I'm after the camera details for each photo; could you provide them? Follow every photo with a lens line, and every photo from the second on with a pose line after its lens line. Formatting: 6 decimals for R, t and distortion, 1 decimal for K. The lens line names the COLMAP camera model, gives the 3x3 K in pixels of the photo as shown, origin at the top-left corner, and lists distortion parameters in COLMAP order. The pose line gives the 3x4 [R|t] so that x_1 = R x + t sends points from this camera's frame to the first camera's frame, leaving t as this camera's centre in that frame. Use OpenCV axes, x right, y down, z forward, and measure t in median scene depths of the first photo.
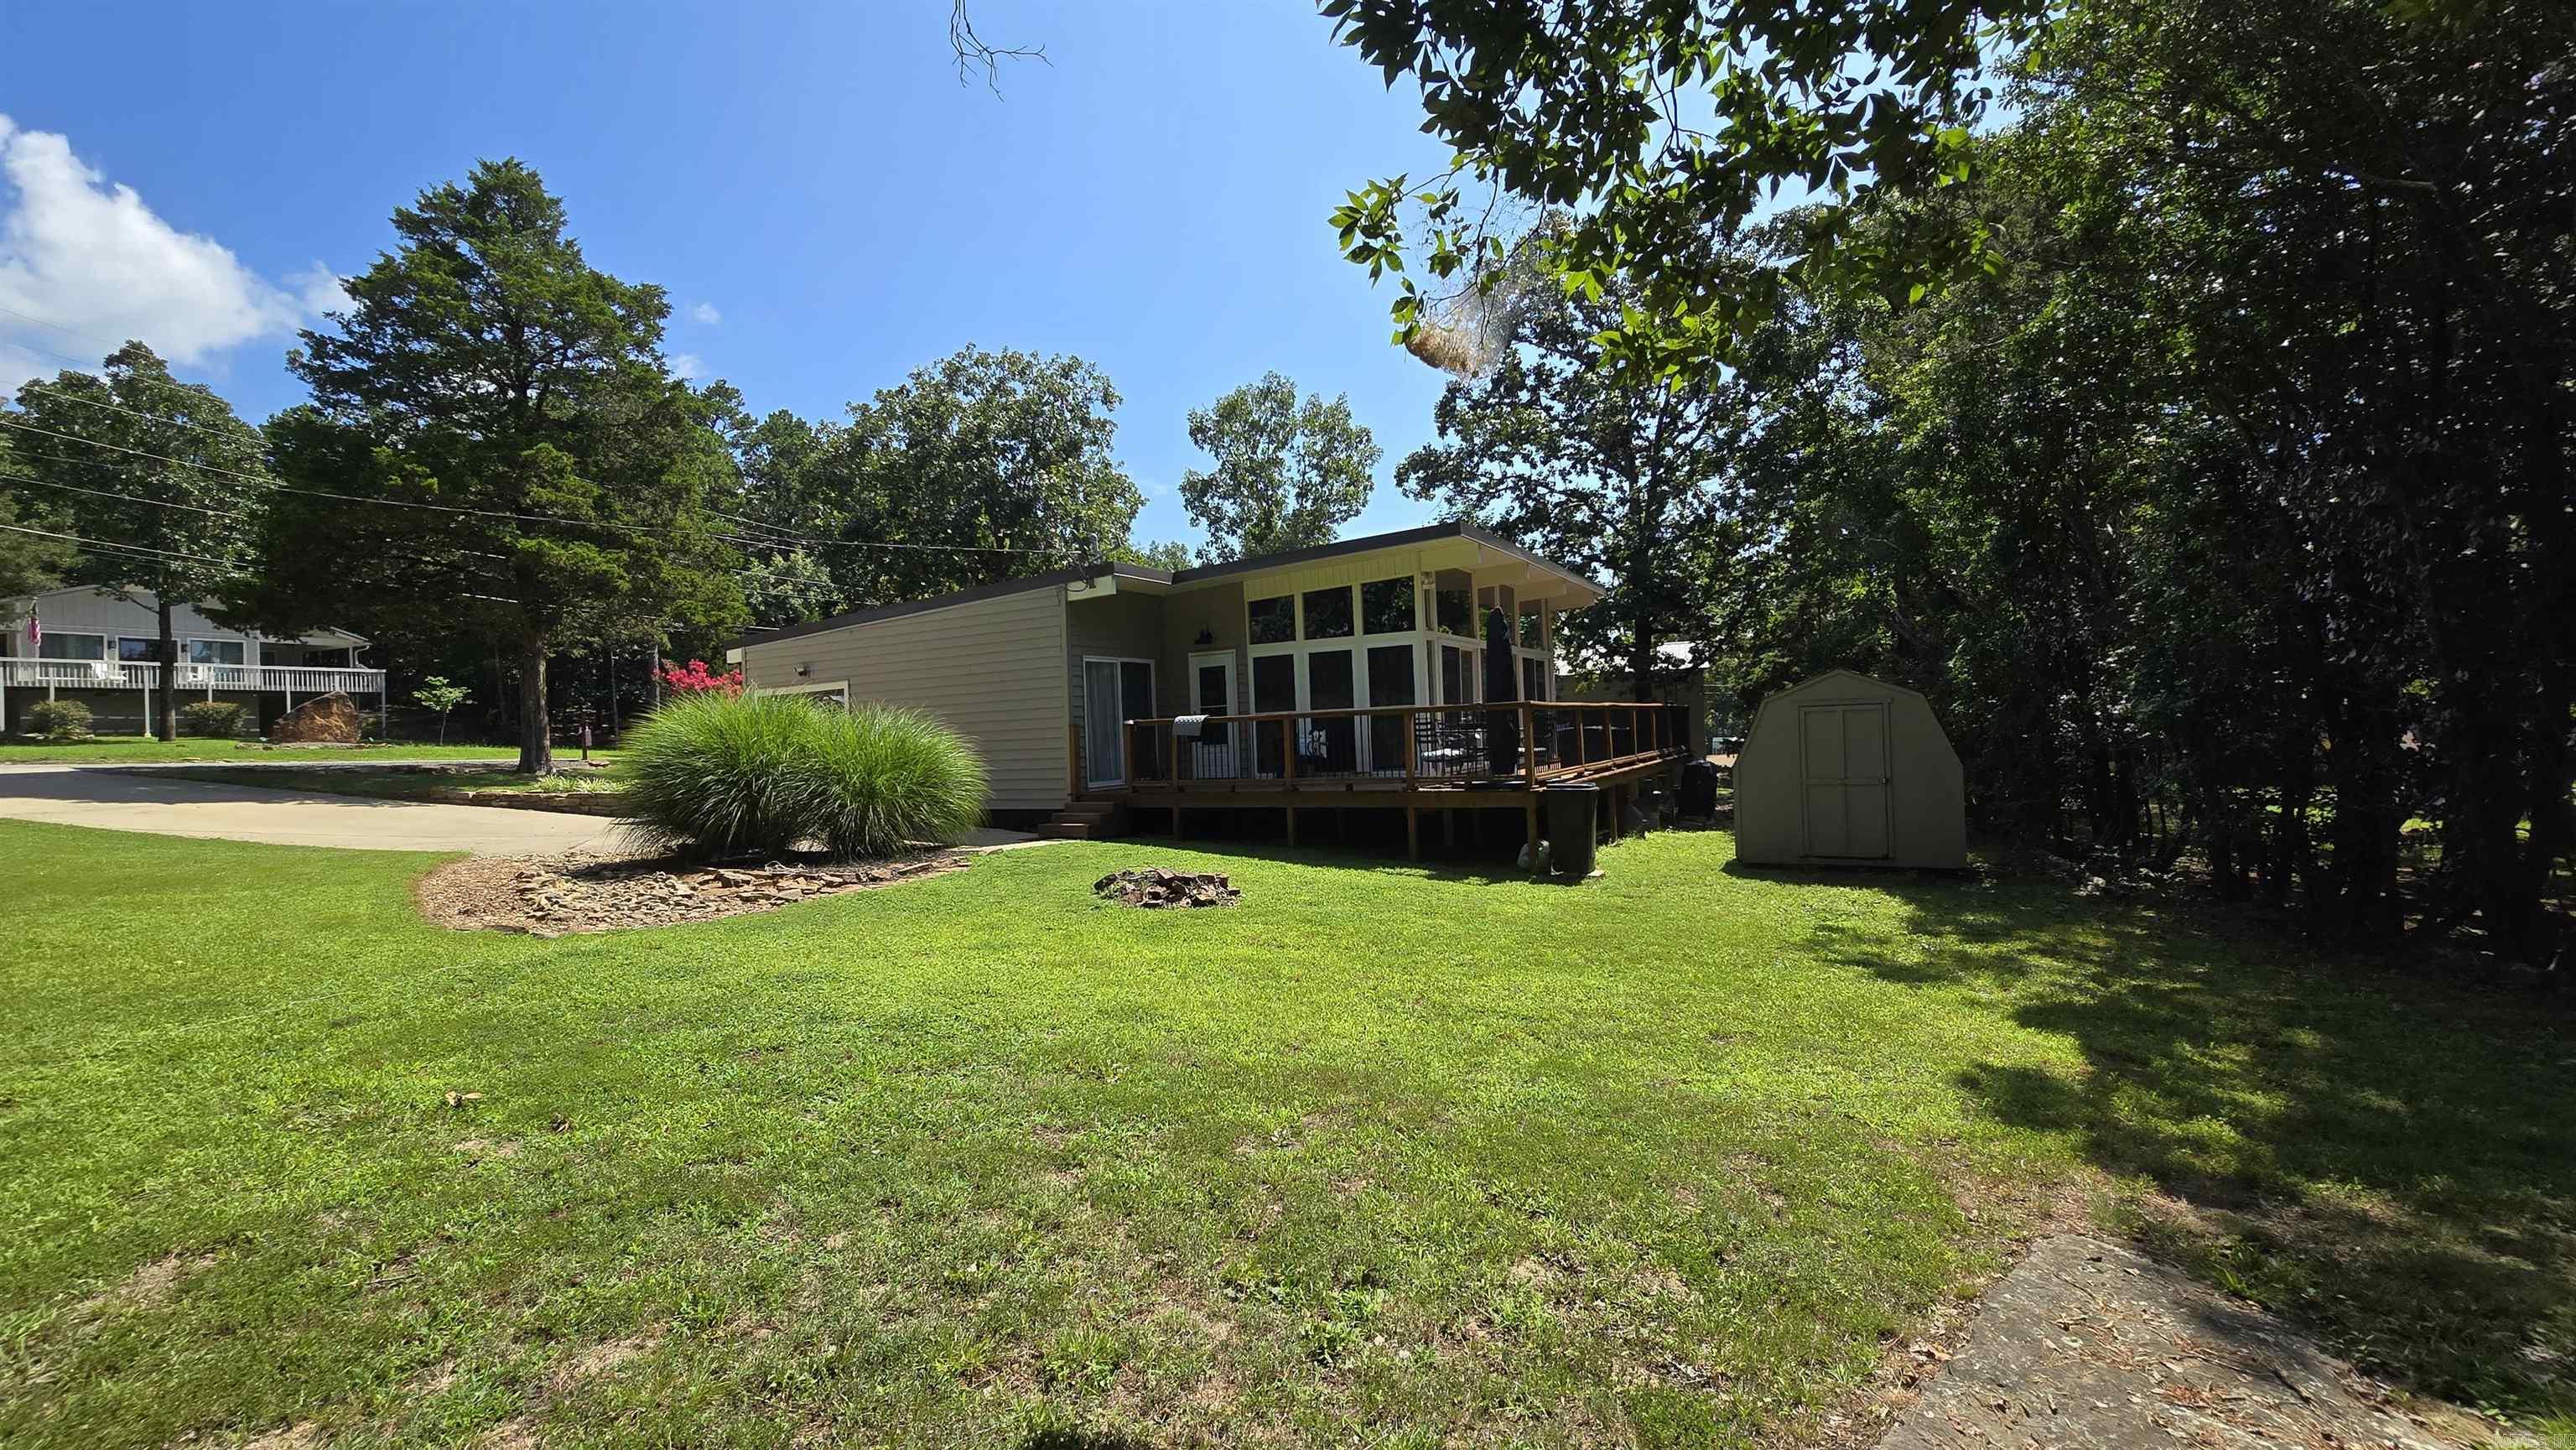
lens RADIAL K [[1055.0, 0, 1288.4], [0, 1055.0, 728.1], [0, 0, 1]] dist [0.000164, -0.001603]
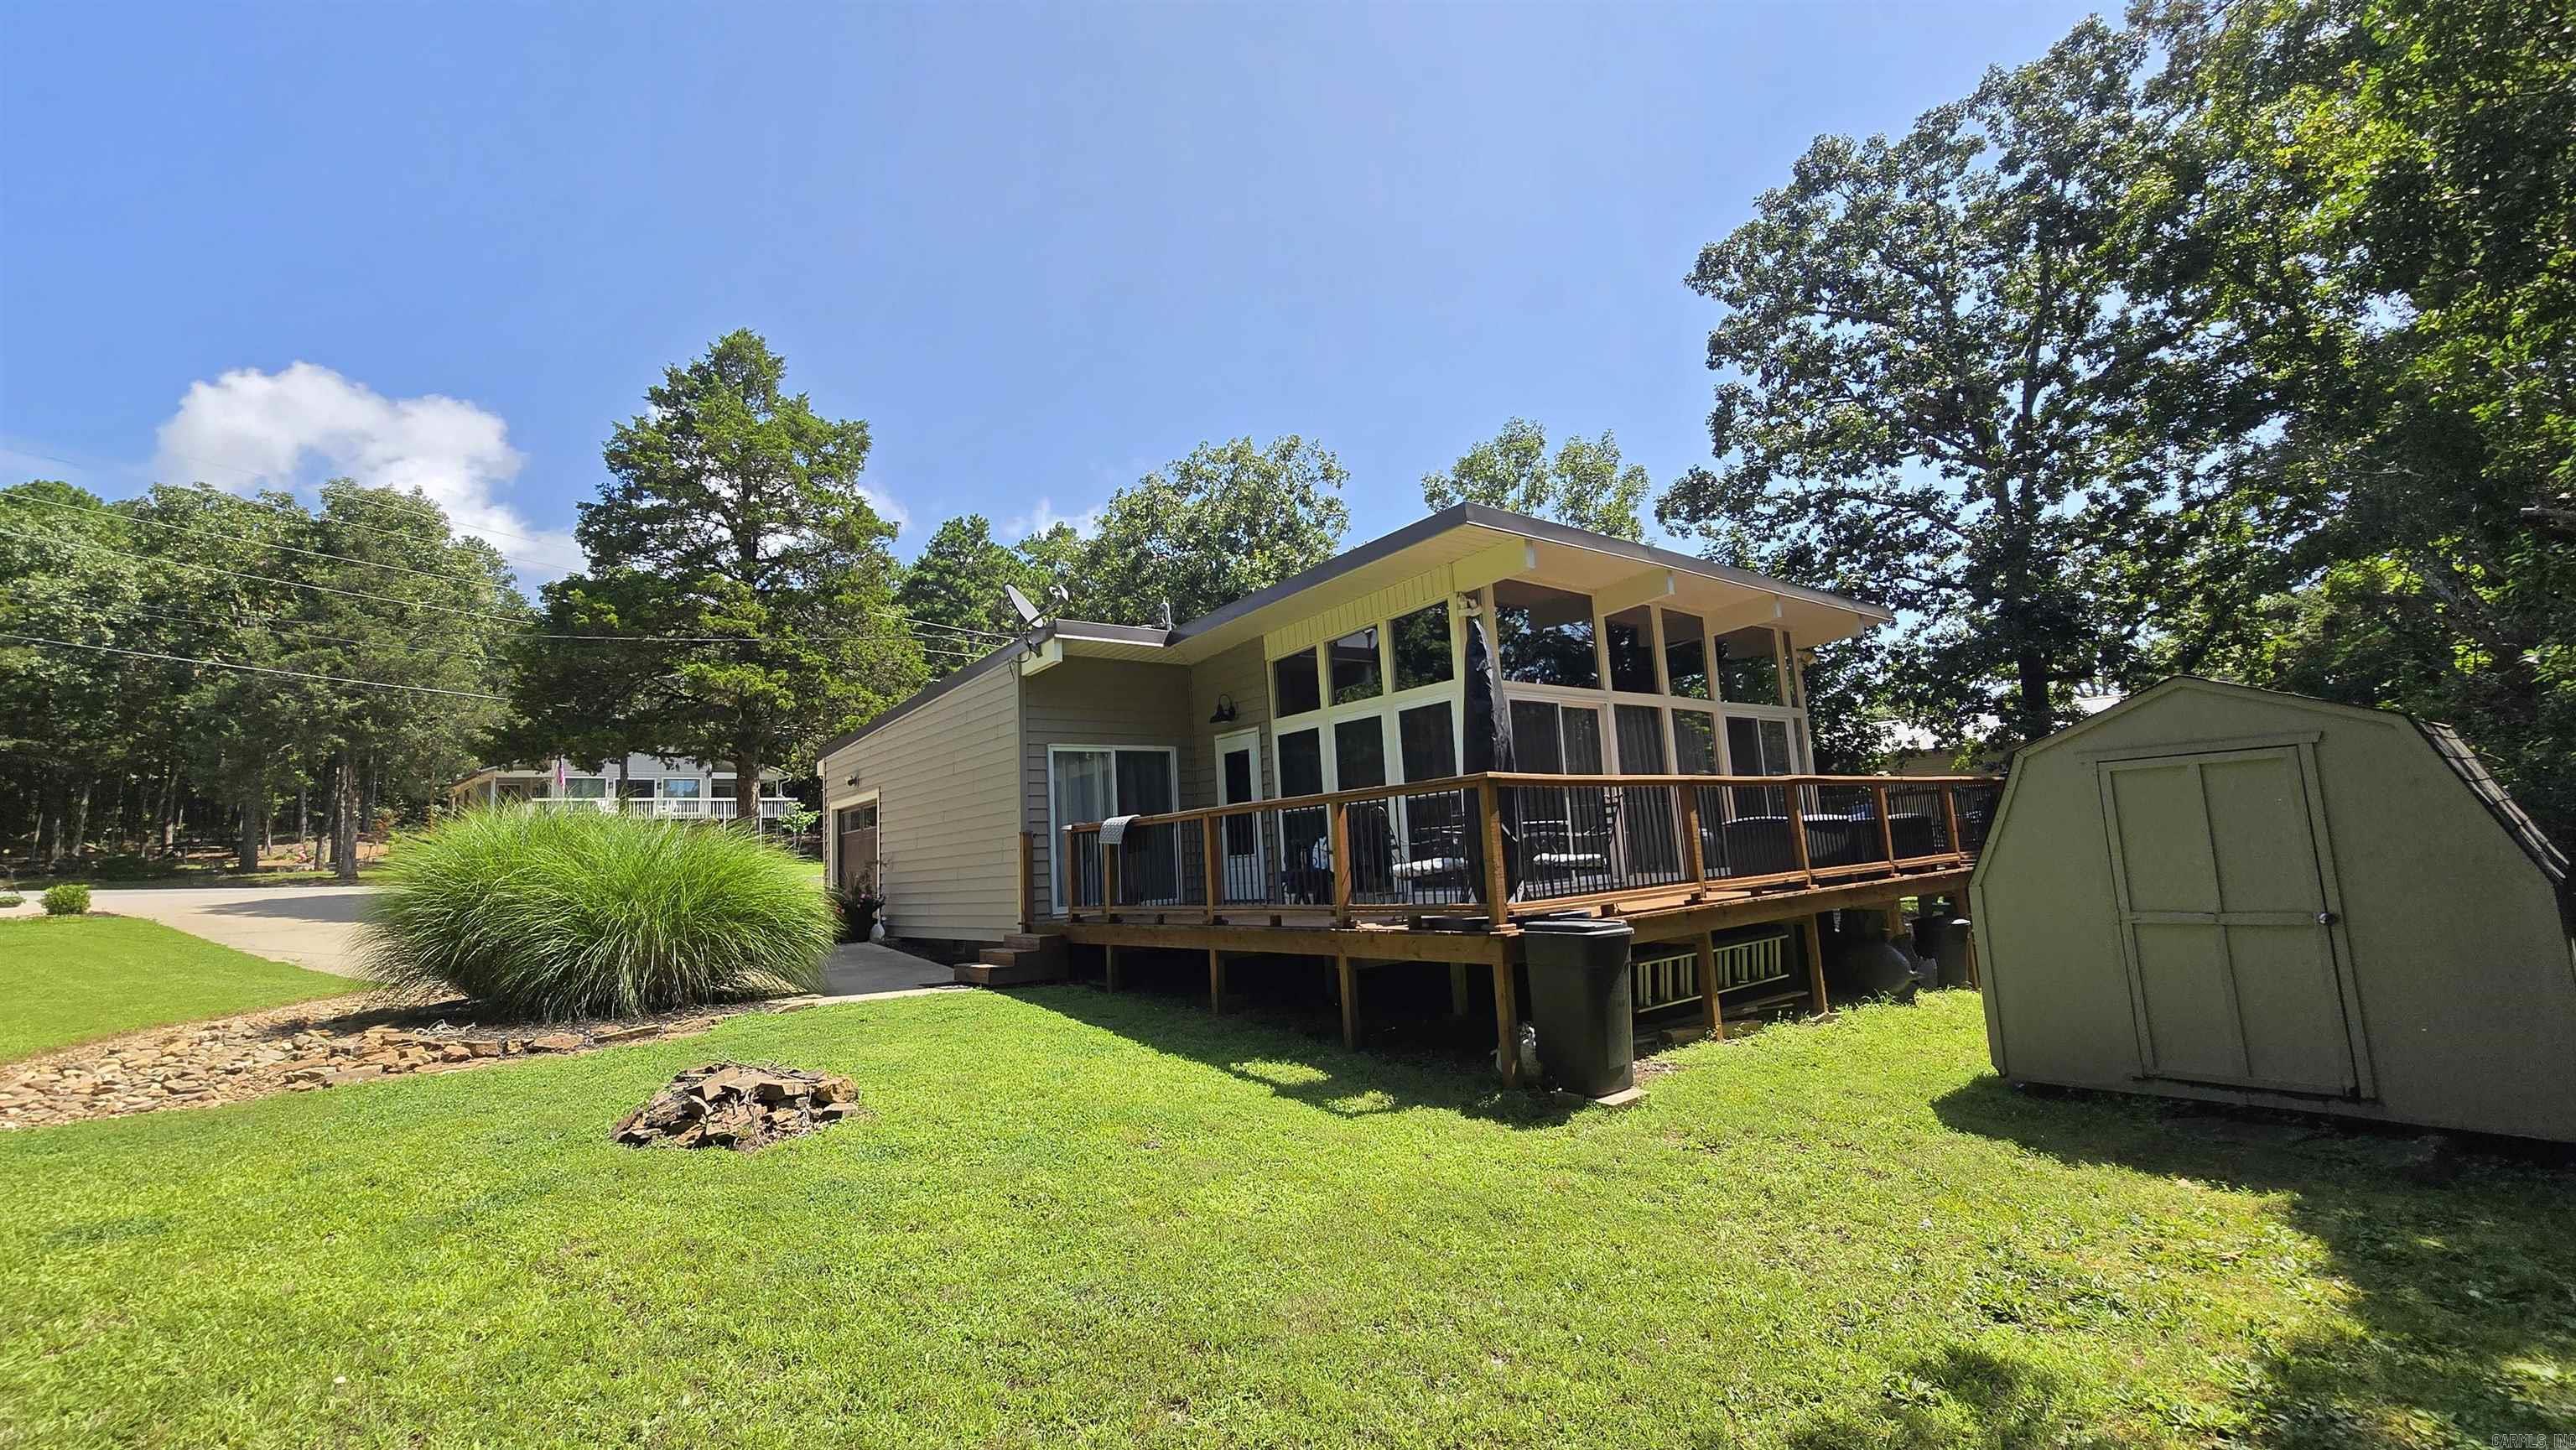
lens RADIAL K [[1055.0, 0, 1289.6], [0, 1055.0, 727.2], [0, 0, 1]] dist [0.000164, -0.001603]
pose [[0.928149, -0.059937, -0.367351, 0.214676], [0.022795, 0.994250, -0.104627, 0.004472], [0.371510, 0.088736, 0.924179, 0.276167]]
